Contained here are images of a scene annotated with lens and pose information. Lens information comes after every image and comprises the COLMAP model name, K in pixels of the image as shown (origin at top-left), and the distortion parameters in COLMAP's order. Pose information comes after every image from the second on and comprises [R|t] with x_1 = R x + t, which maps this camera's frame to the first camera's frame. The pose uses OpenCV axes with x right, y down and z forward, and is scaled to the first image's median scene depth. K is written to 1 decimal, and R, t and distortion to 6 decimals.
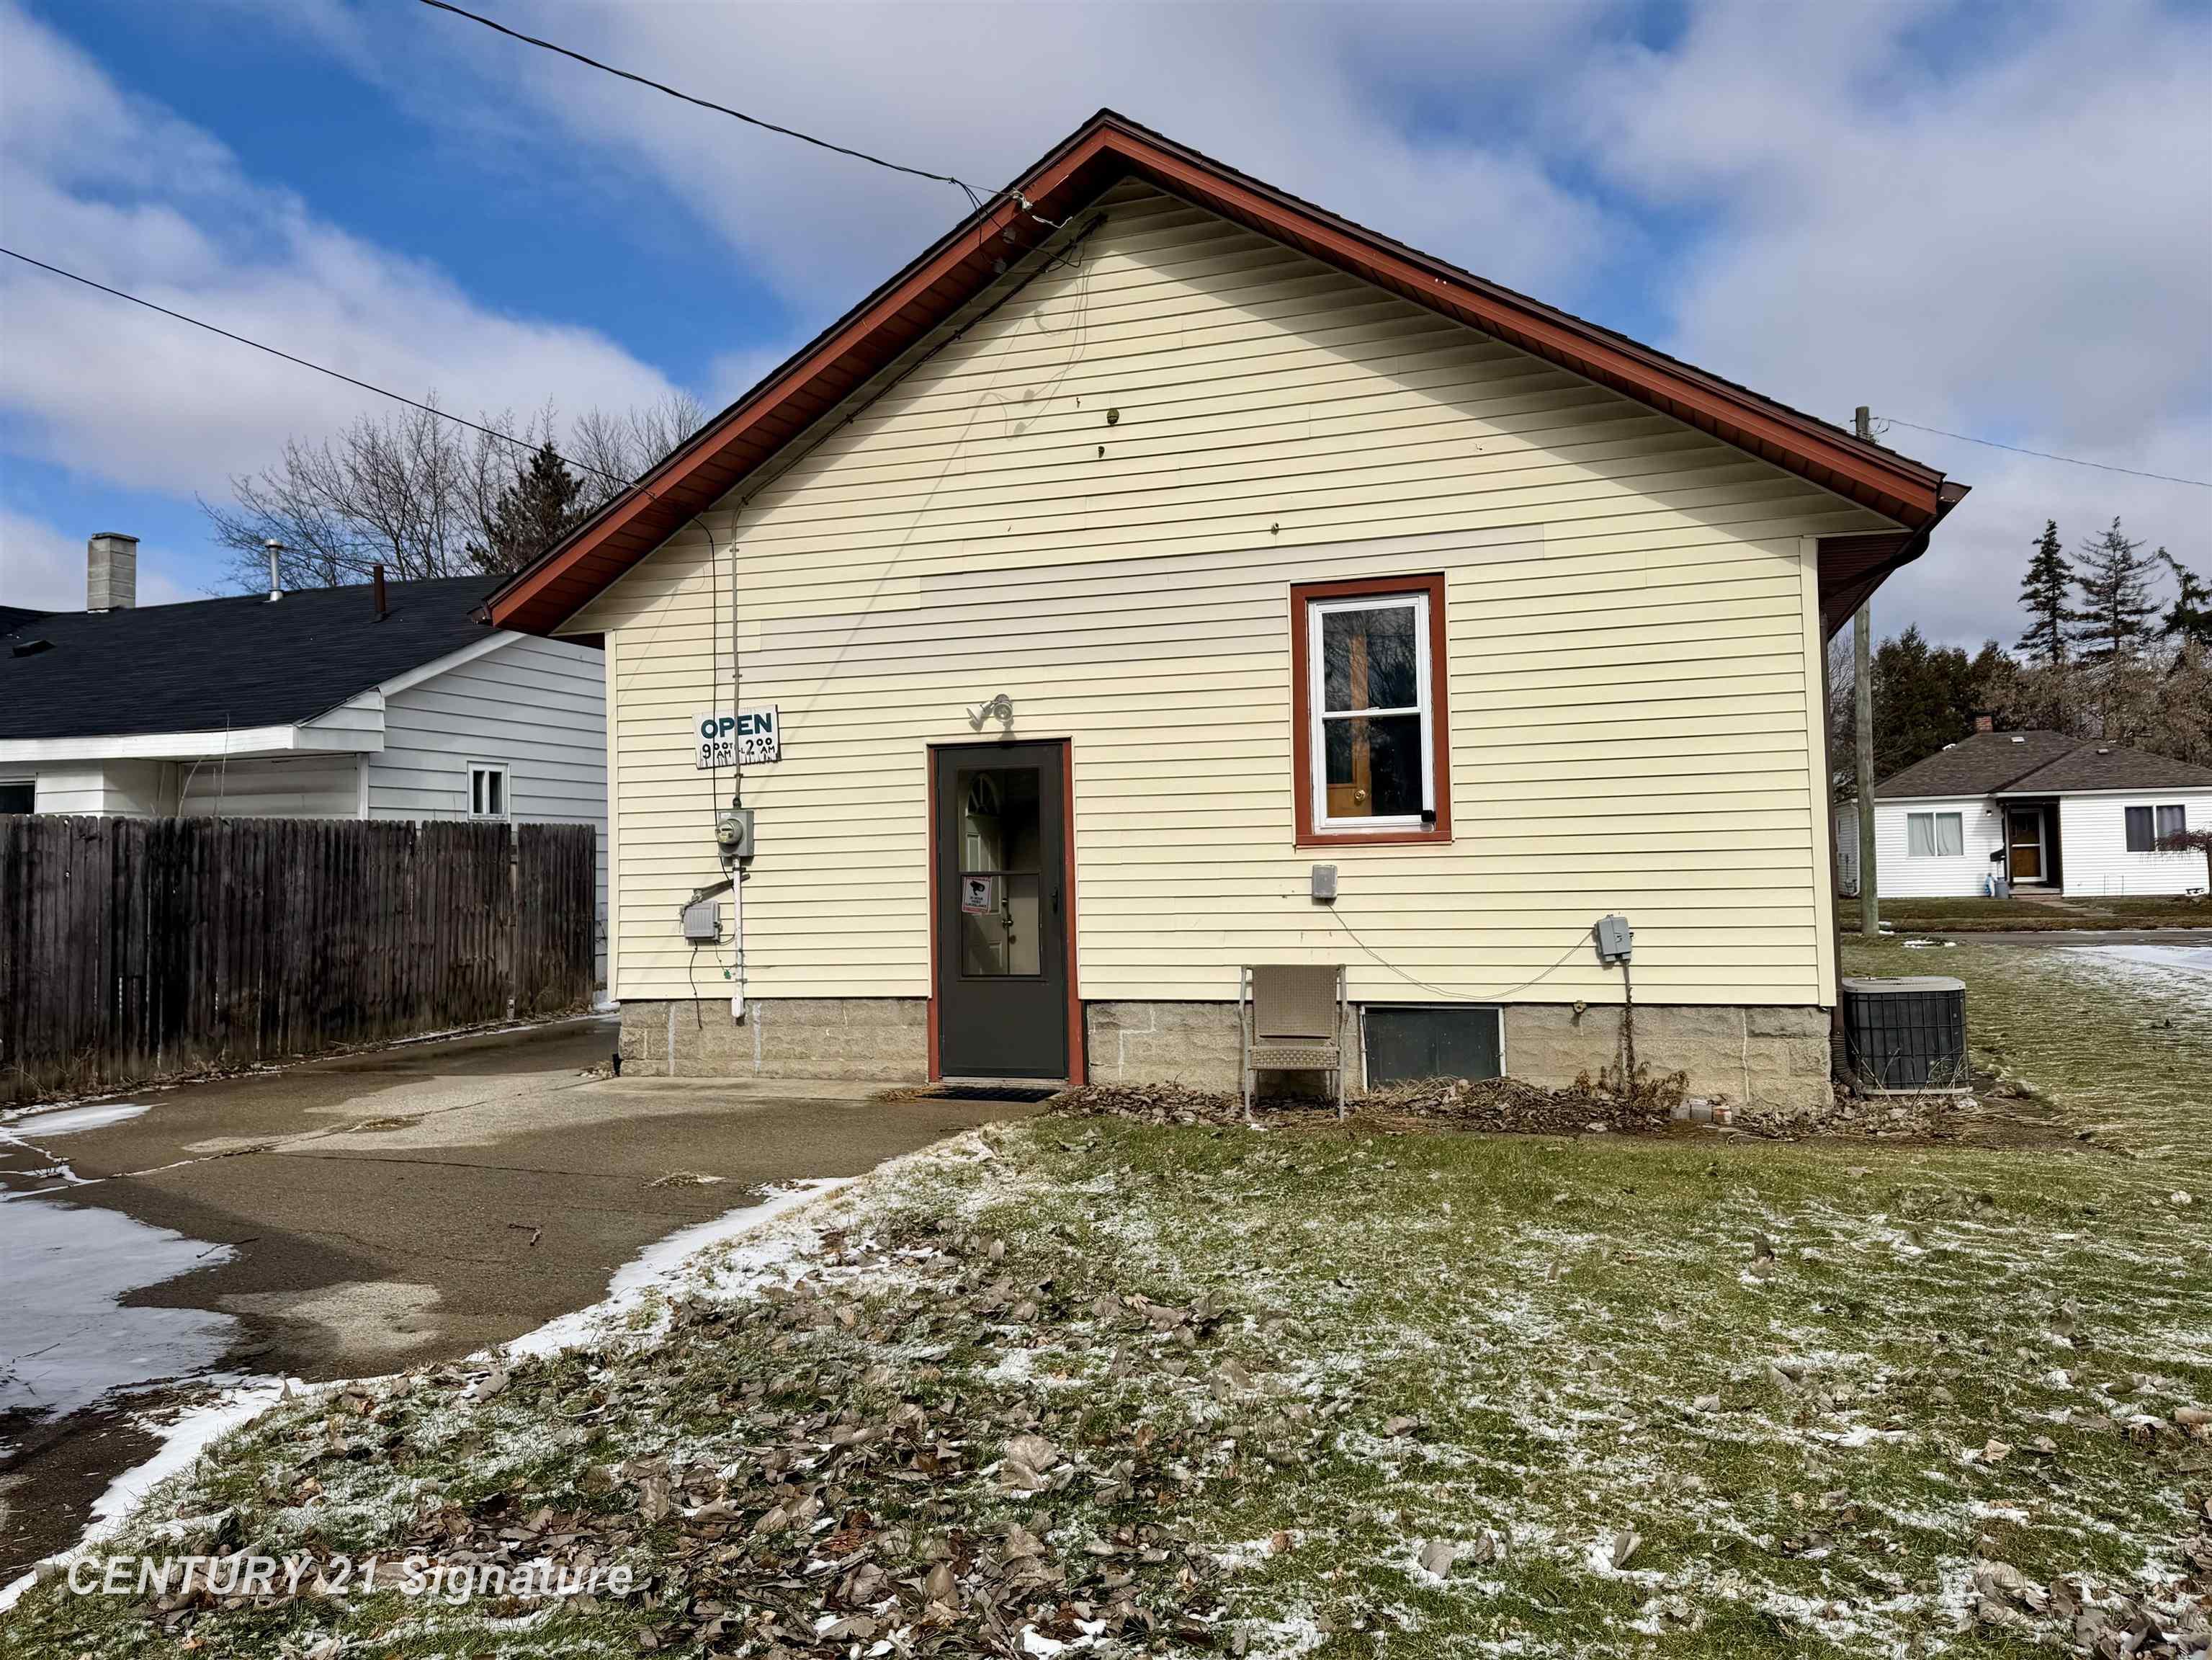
lens RADIAL K [[1581.4, 0, 1085.9], [0, 1581.4, 825.4], [0, 0, 1]] dist [0.079451, -0.048679]
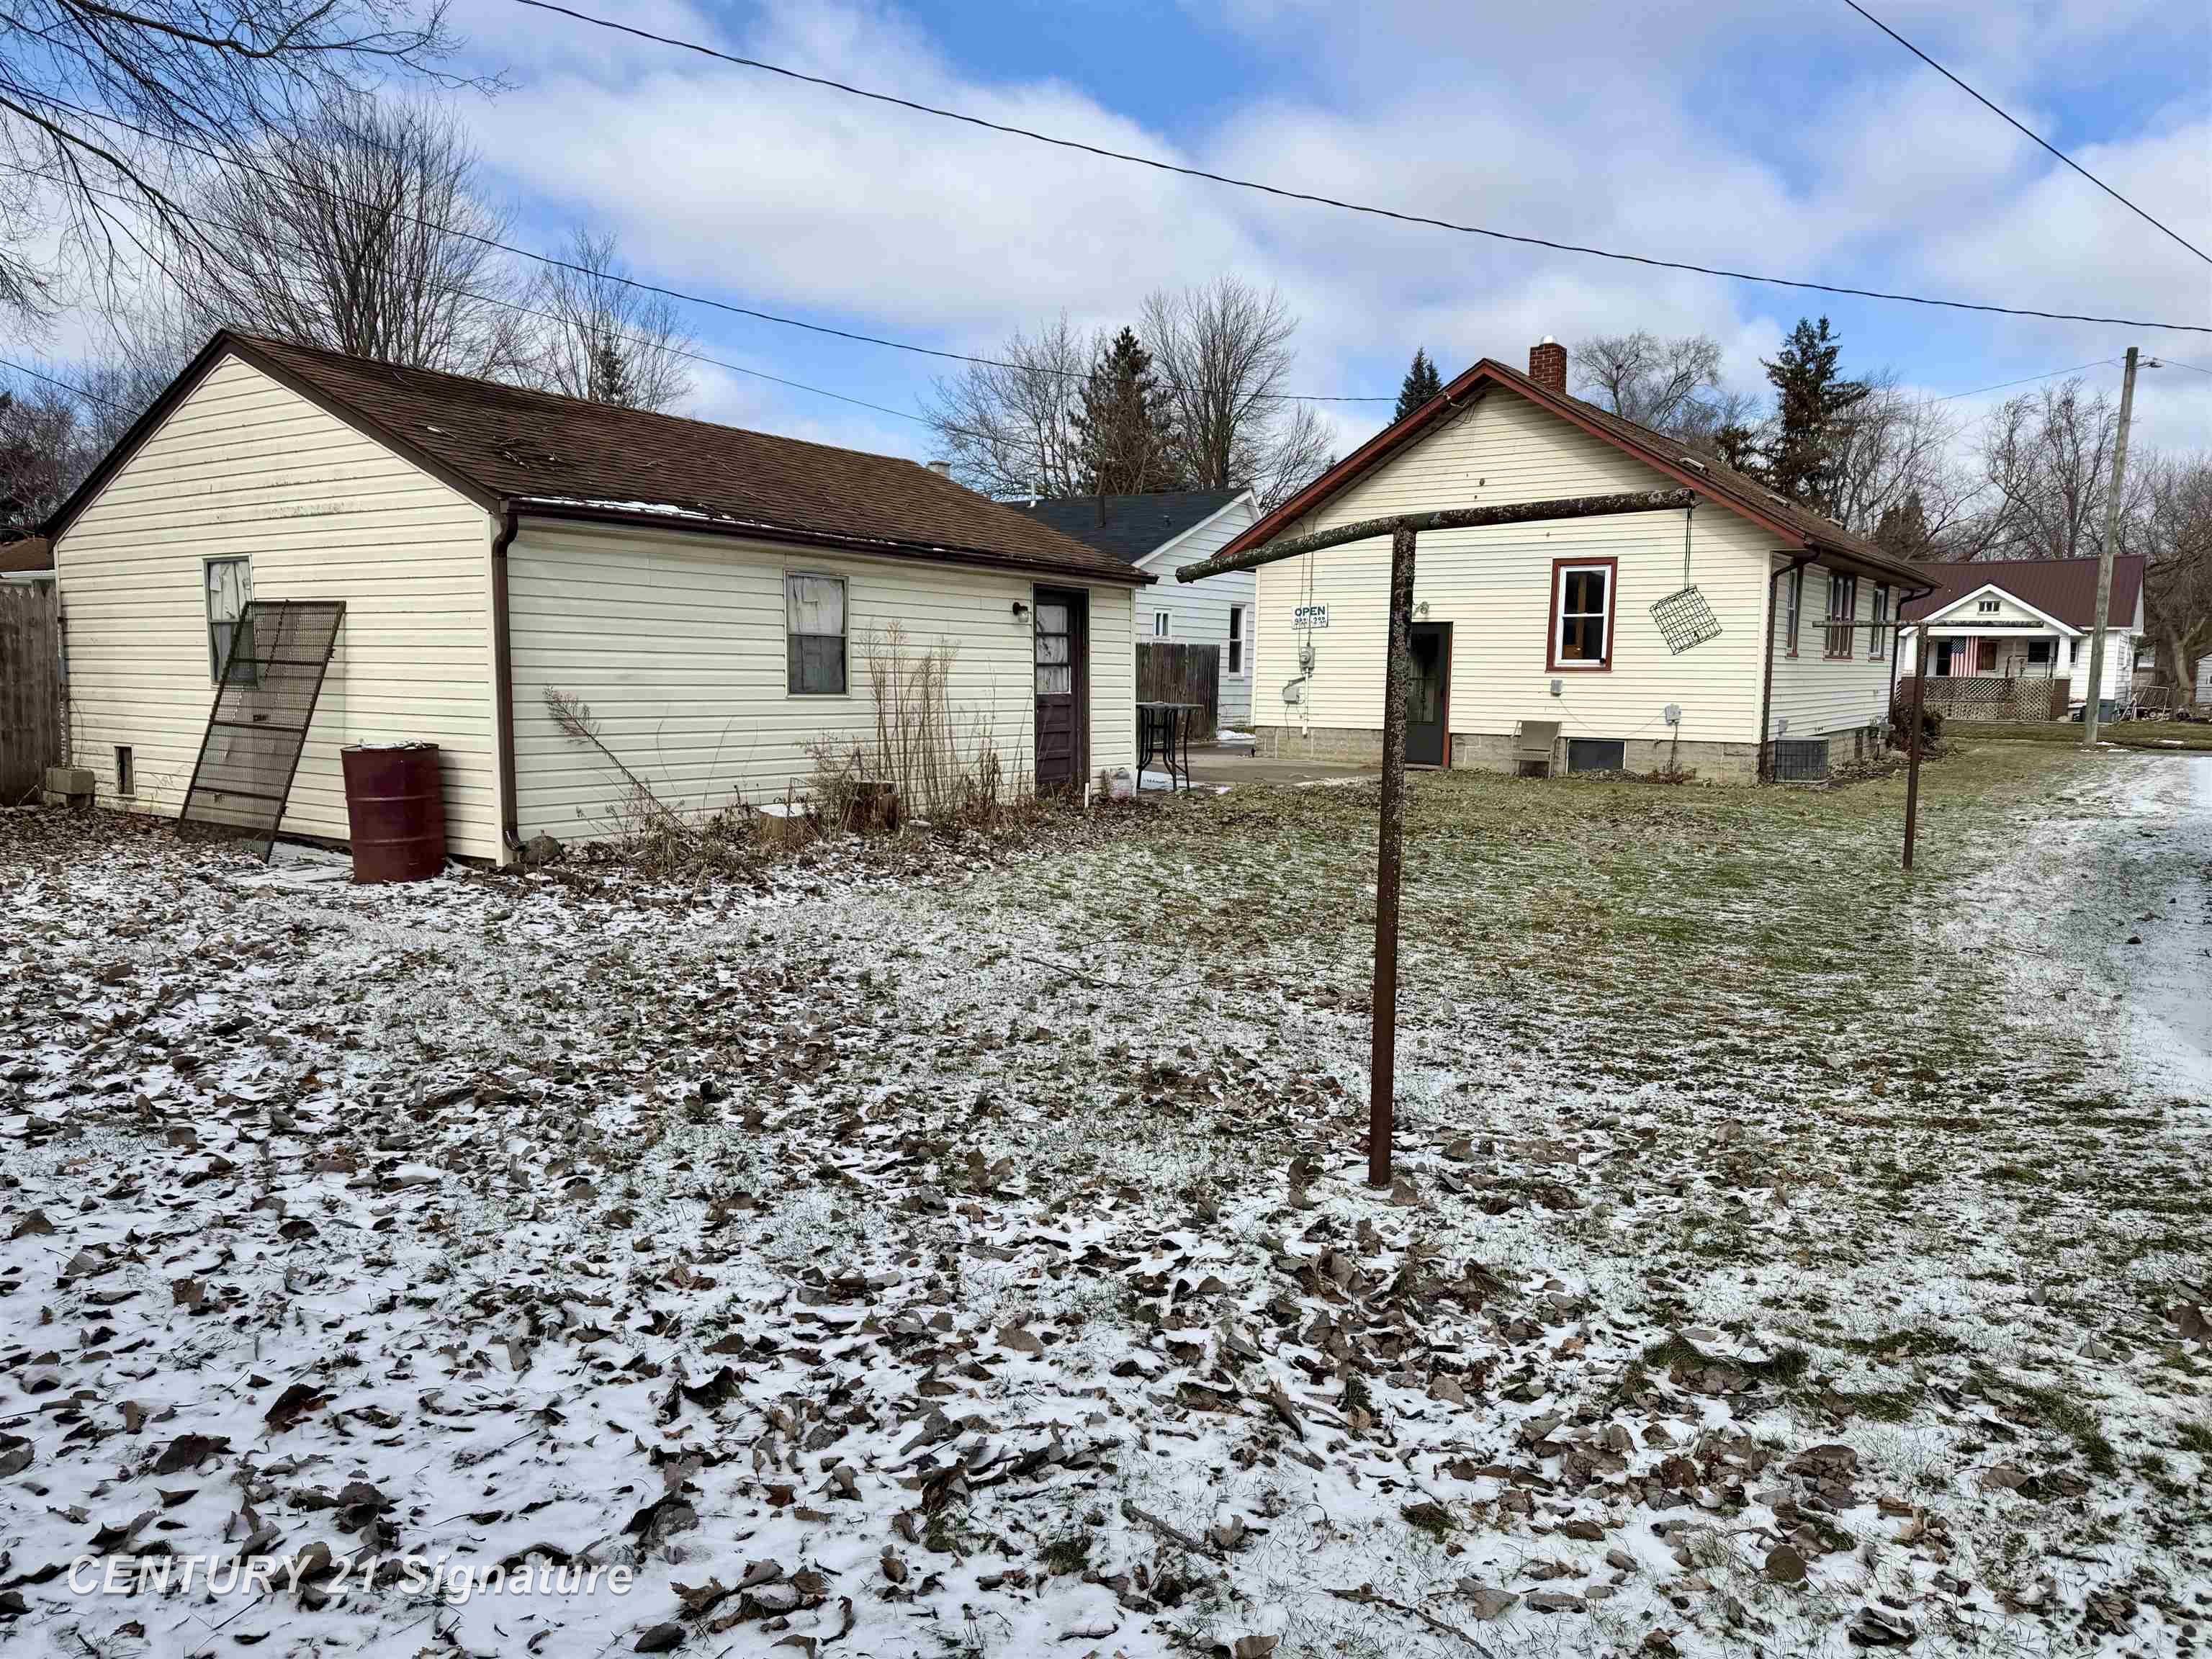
lens RADIAL K [[1581.2, 0, 1061.7], [0, 1581.2, 838.3], [0, 0, 1]] dist [0.079451, -0.048679]
pose [[0.949612, 0.067759, -0.306016, 0.190434], [-0.025136, 0.989671, 0.141134, -0.058153], [0.312418, -0.126330, 0.941507, -1.508689]]
